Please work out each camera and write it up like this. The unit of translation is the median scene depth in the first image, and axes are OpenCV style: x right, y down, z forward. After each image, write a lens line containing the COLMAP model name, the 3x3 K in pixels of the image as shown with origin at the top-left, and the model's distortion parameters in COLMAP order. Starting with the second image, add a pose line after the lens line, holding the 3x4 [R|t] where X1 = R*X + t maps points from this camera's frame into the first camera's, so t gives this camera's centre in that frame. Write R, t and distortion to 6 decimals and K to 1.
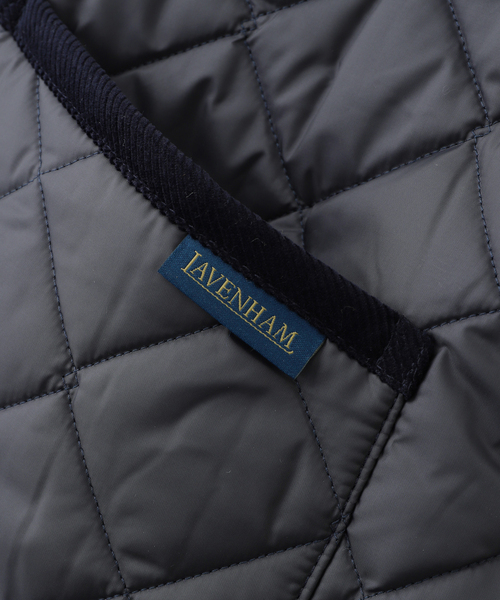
lens RADIAL K [[1625.4, 0, 249.9], [0, 1625.4, 298.6], [0, 0, 1]] dist [0.043940, 0.000000]
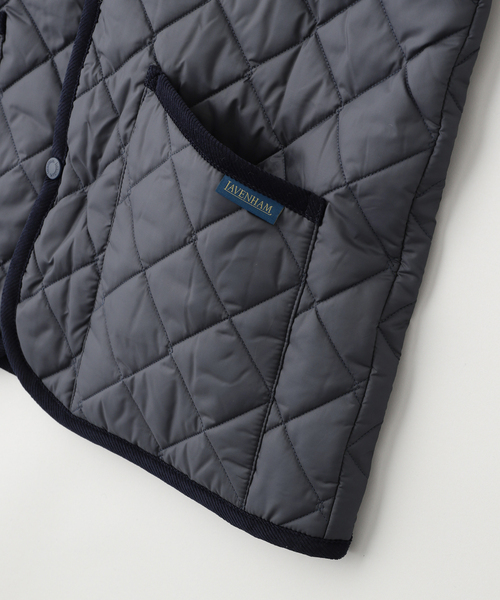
lens RADIAL K [[1625.4, 0, 250.4], [0, 1625.4, 300.4], [0, 0, 1]] dist [0.043940, 0.000000]
pose [[0.962184, -0.148483, -0.228372, 0.531436], [0.175132, 0.979338, 0.101125, -0.093664], [0.208638, -0.137296, 0.968308, -1.418571]]
